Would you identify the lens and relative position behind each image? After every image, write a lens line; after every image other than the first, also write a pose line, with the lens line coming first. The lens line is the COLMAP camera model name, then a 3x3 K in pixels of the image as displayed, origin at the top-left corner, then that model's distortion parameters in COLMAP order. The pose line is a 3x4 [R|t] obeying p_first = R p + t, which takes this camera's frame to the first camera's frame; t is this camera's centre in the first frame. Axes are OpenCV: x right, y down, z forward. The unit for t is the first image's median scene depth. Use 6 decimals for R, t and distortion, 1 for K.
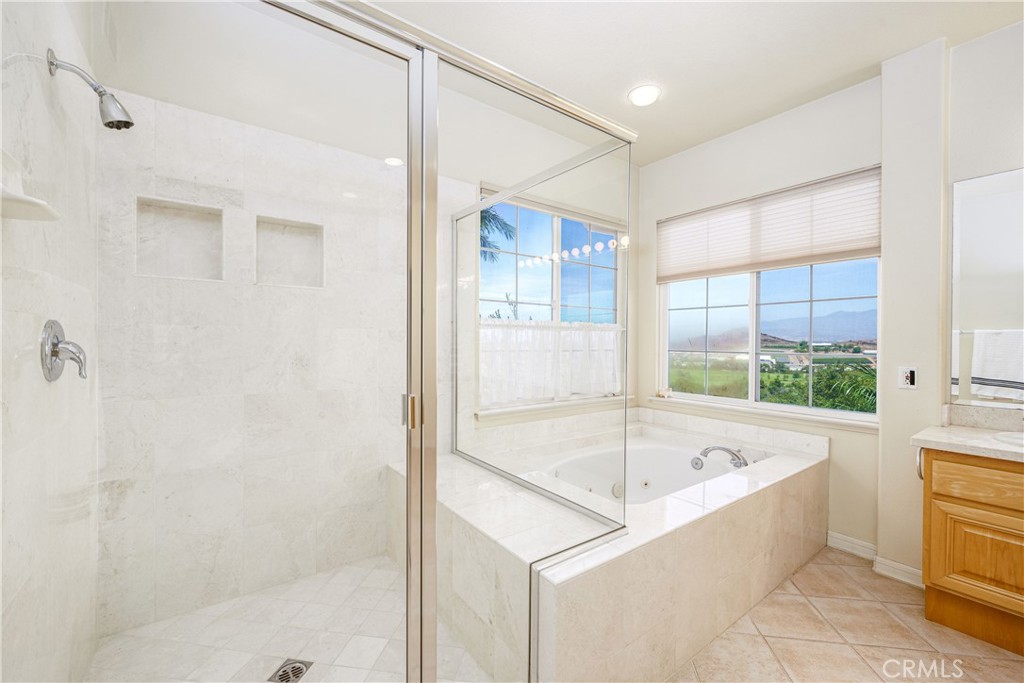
lens RADIAL K [[422.1, 0, 512.8], [0, 422.1, 344.8], [0, 0, 1]] dist [-0.001050, -0.000686]
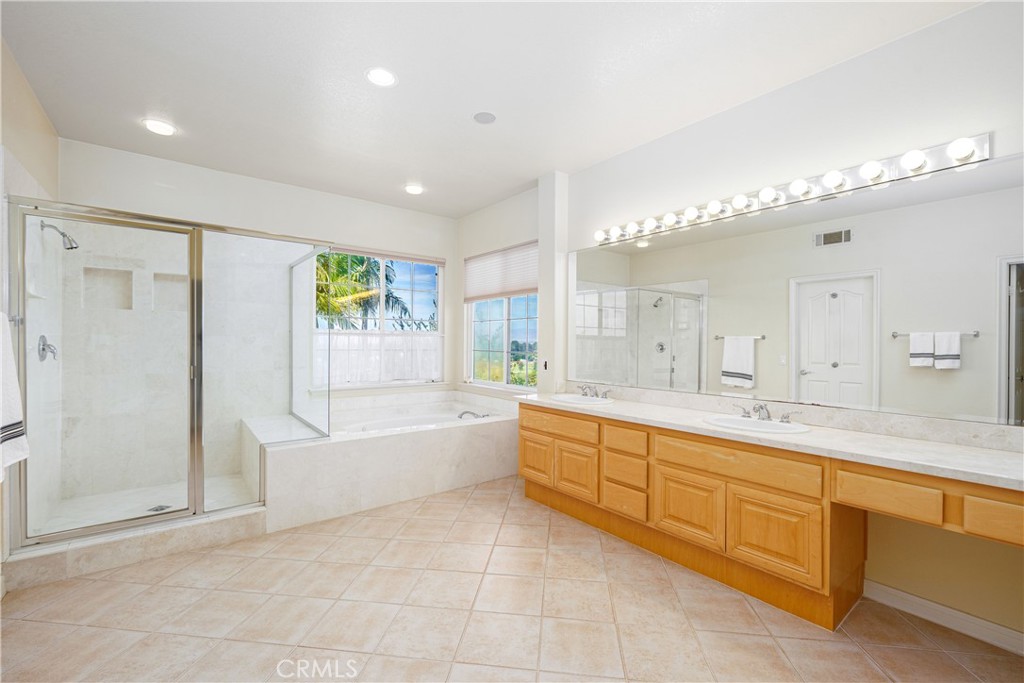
lens RADIAL K [[440.5, 0, 510.5], [0, 440.5, 344.5], [0, 0, 1]] dist [0.000820, -0.000310]
pose [[0.999709, 0.001886, 0.024038, 0.532233], [-0.001791, 0.999991, -0.003948, -0.000105], [-0.024045, 0.003903, 0.999703, -0.555450]]
